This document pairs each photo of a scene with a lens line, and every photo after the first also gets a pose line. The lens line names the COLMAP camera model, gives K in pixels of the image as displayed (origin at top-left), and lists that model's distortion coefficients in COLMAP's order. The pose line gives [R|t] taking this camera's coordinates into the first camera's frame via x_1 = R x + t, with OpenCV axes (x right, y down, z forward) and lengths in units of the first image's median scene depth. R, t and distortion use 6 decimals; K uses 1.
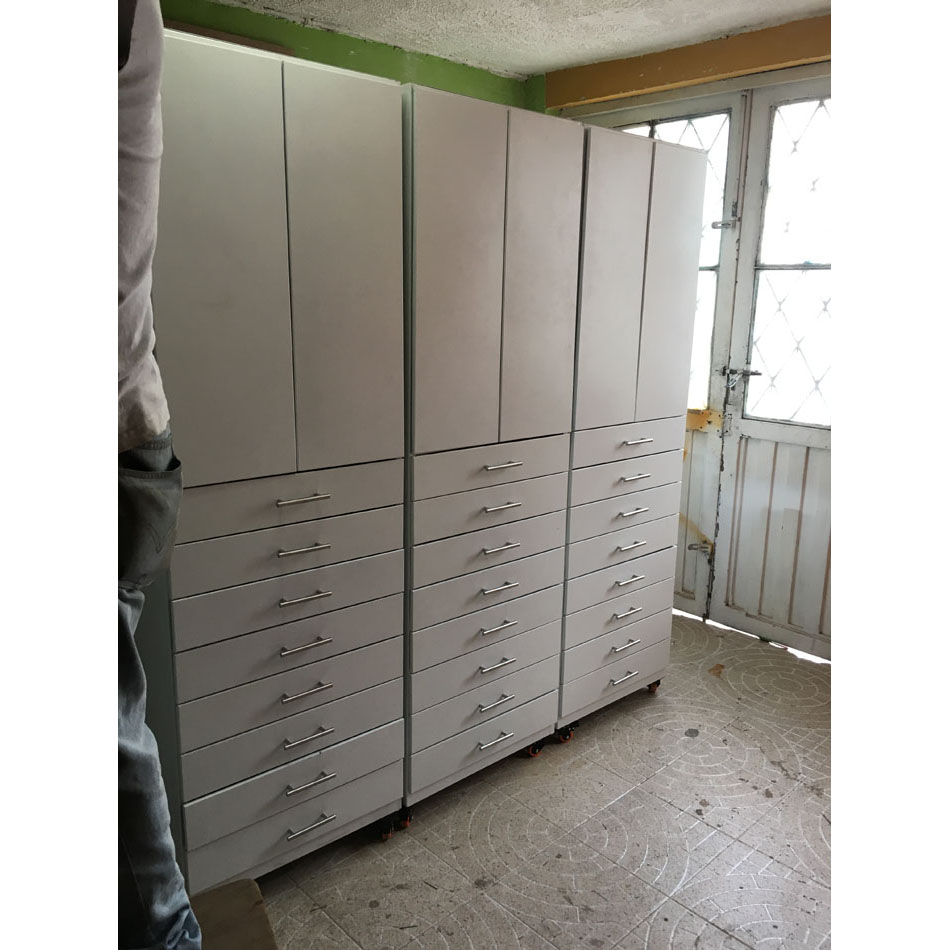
lens RADIAL K [[811.9, 0, 477.2], [0, 811.9, 473.9], [0, 0, 1]] dist [0.062568, -0.023718]
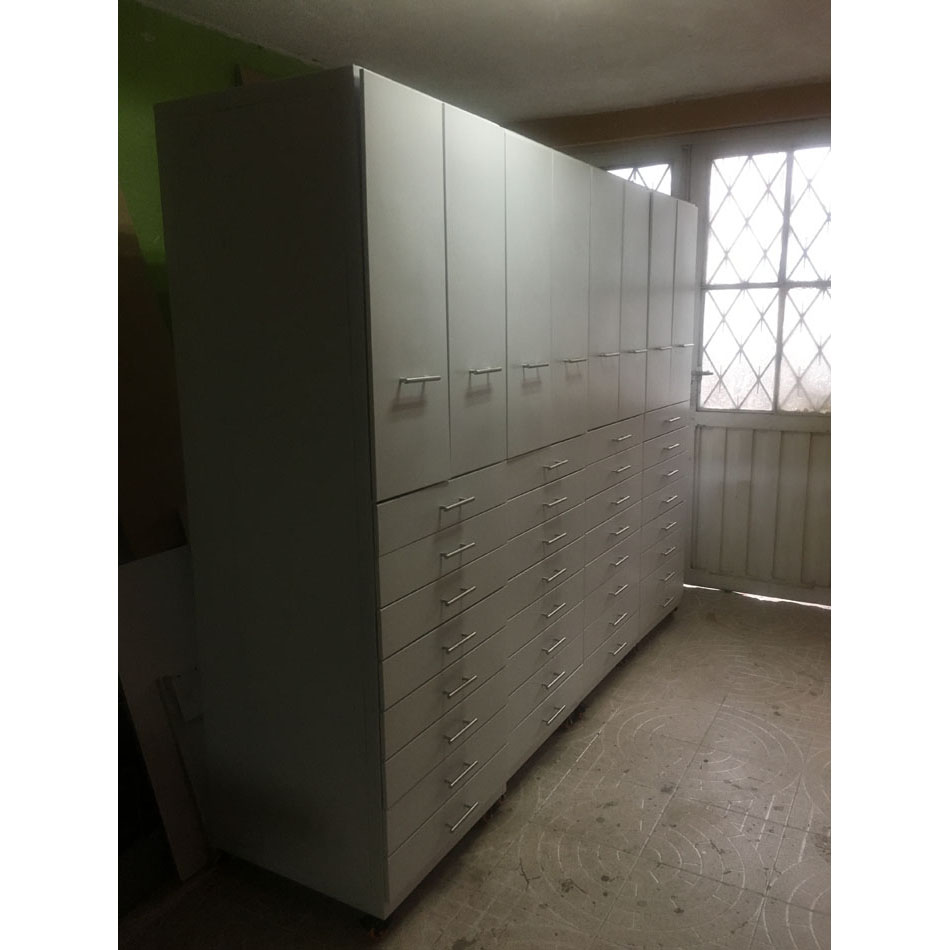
lens RADIAL K [[811.9, 0, 473.9], [0, 811.9, 475.4], [0, 0, 1]] dist [0.062568, -0.023718]
pose [[0.953343, -0.084736, 0.289755, -0.357759], [0.093512, 0.995481, -0.016549, 0.016947], [-0.287043, 0.042873, 0.956958, -0.062950]]
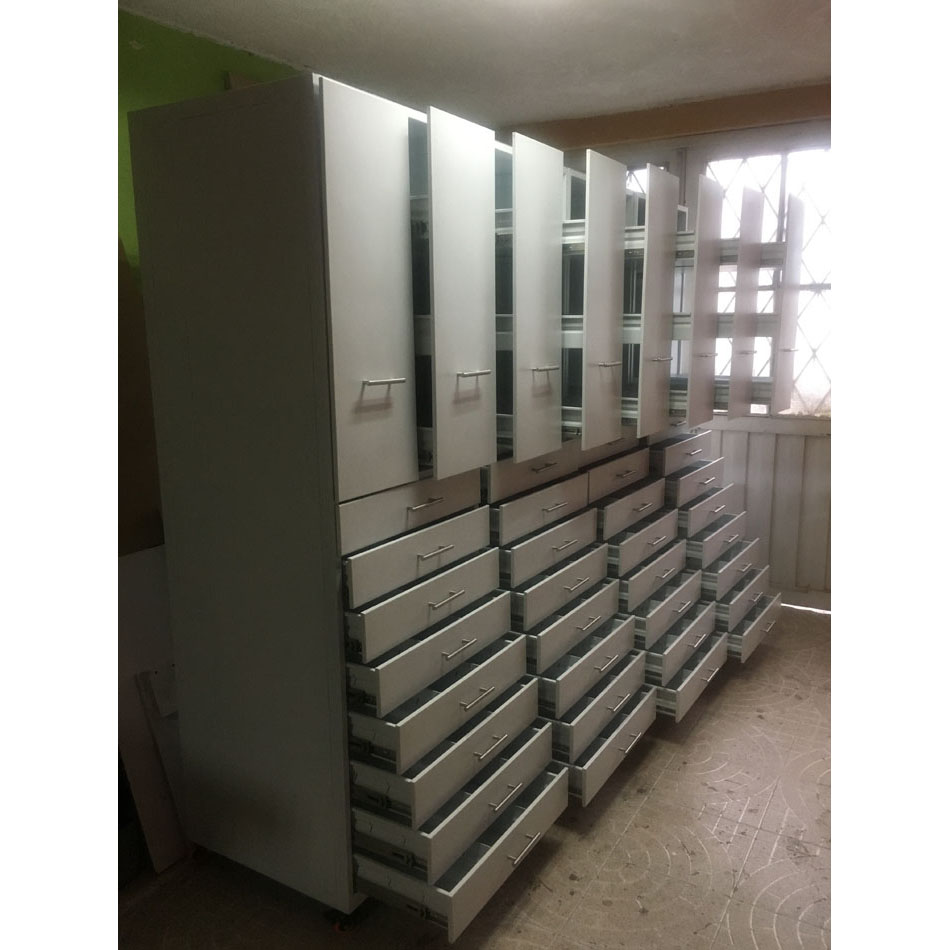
lens RADIAL K [[811.9, 0, 472.1], [0, 811.9, 476.7], [0, 0, 1]] dist [0.062568, -0.023718]
pose [[0.960818, -0.079444, 0.265553, -0.332379], [0.087815, 0.995940, -0.019778, 0.019914], [-0.262903, 0.042323, 0.963893, -0.075586]]
